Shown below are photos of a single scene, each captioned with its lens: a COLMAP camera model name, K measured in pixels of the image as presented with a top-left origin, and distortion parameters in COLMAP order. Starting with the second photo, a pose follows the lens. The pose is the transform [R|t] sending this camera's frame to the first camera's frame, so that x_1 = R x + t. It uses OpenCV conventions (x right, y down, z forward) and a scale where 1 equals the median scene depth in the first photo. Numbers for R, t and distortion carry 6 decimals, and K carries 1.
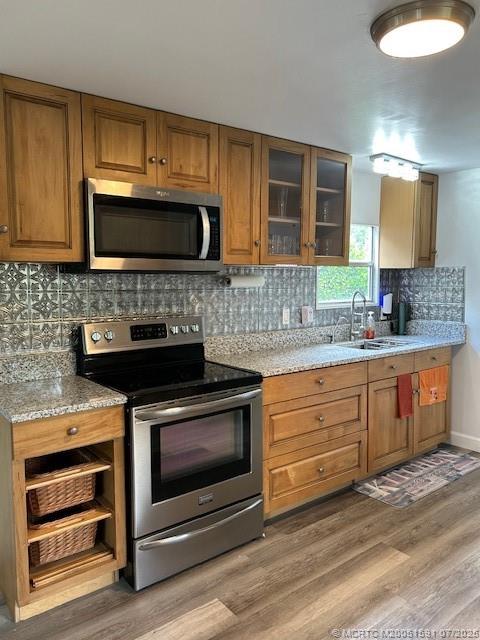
lens RADIAL K [[481.5, 0, 244.4], [0, 481.5, 319.5], [0, 0, 1]] dist [0.045877, -0.050251]
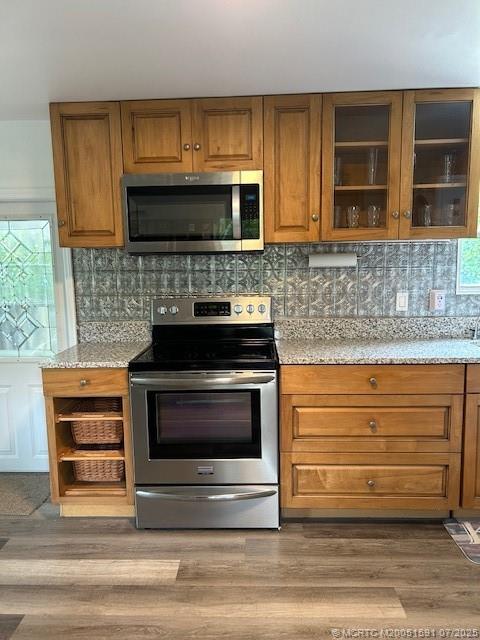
lens RADIAL K [[481.5, 0, 238.6], [0, 481.5, 322.9], [0, 0, 1]] dist [0.045877, -0.050251]
pose [[0.760497, 0.074392, -0.645066, 0.514069], [-0.040882, 0.996930, 0.066773, -0.016683], [0.648053, -0.024409, 0.761204, 0.211850]]
